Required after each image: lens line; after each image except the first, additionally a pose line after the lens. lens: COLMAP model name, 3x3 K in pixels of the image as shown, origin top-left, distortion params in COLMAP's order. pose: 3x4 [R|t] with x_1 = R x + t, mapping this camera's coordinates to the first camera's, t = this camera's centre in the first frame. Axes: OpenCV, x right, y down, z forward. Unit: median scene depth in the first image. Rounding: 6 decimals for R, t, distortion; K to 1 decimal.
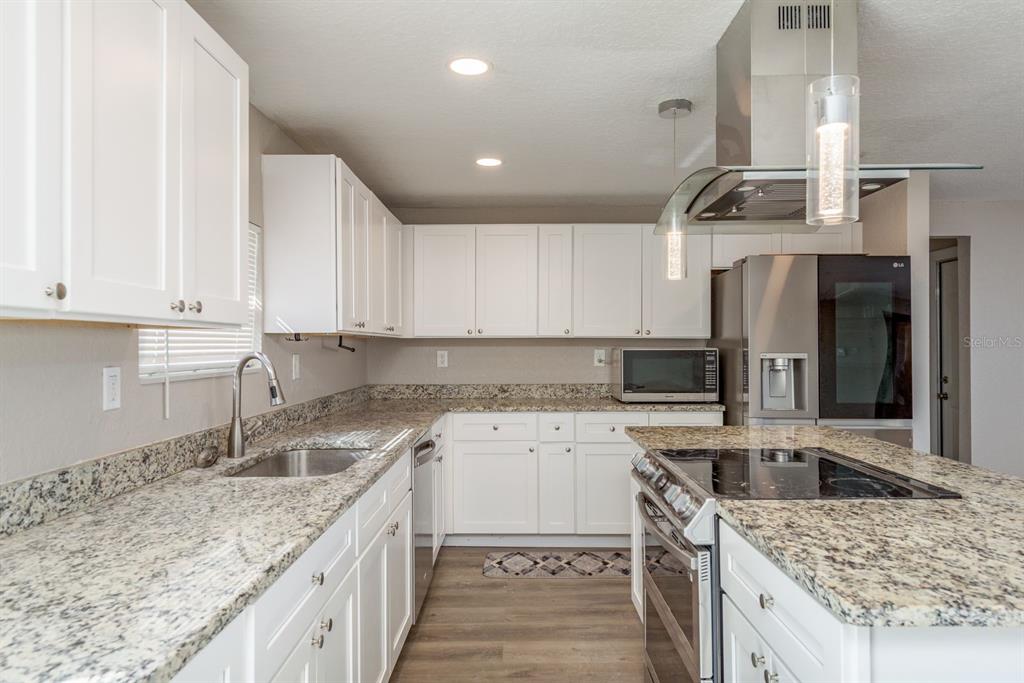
lens RADIAL K [[659.8, 0, 512.5], [0, 659.8, 344.1], [0, 0, 1]] dist [0.022210, -0.009863]
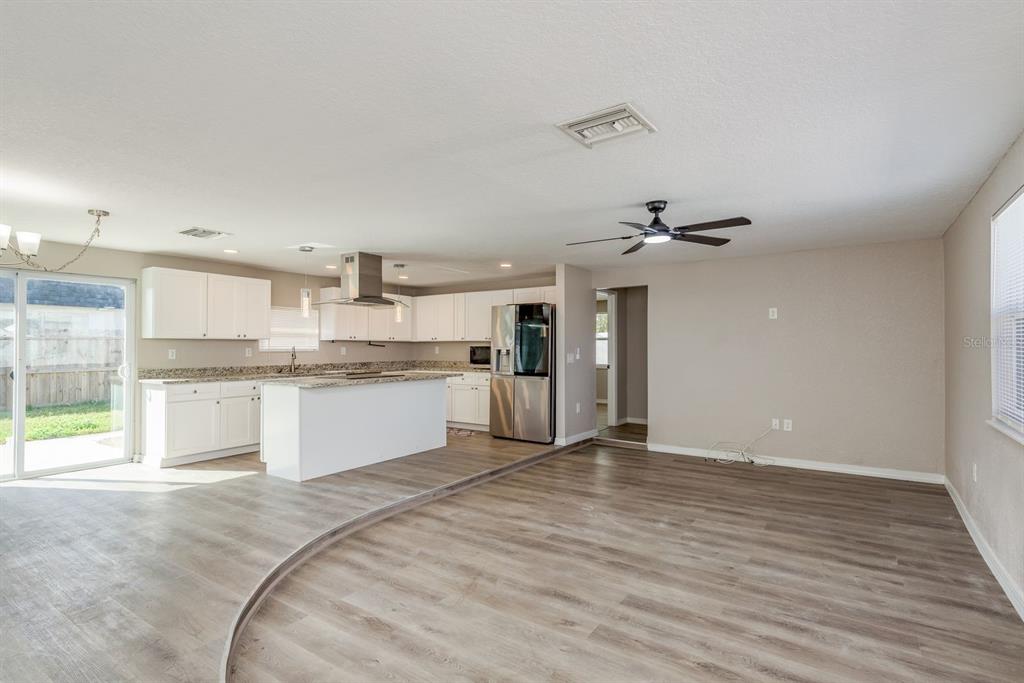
lens RADIAL K [[507.2, 0, 508.4], [0, 507.2, 343.4], [0, 0, 1]] dist [0.022686, -0.008013]
pose [[0.827953, -0.003737, -0.560784, 1.340763], [-0.000462, 0.999973, -0.007345, 0.012604], [0.560797, 0.006340, 0.827929, -0.443595]]
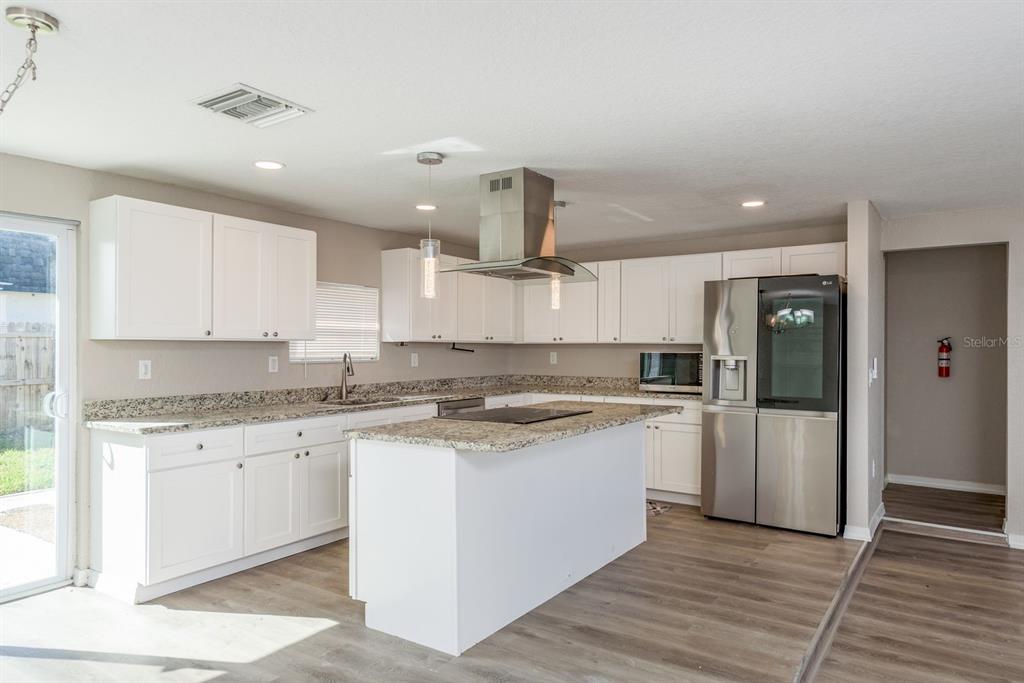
lens RADIAL K [[659.8, 0, 509.0], [0, 659.8, 348.7], [0, 0, 1]] dist [0.022210, -0.009863]
pose [[0.831261, 0.004108, -0.555867, 0.719064], [-0.002770, 0.999991, 0.003248, -0.002757], [0.555876, -0.001160, 0.831265, -0.288847]]
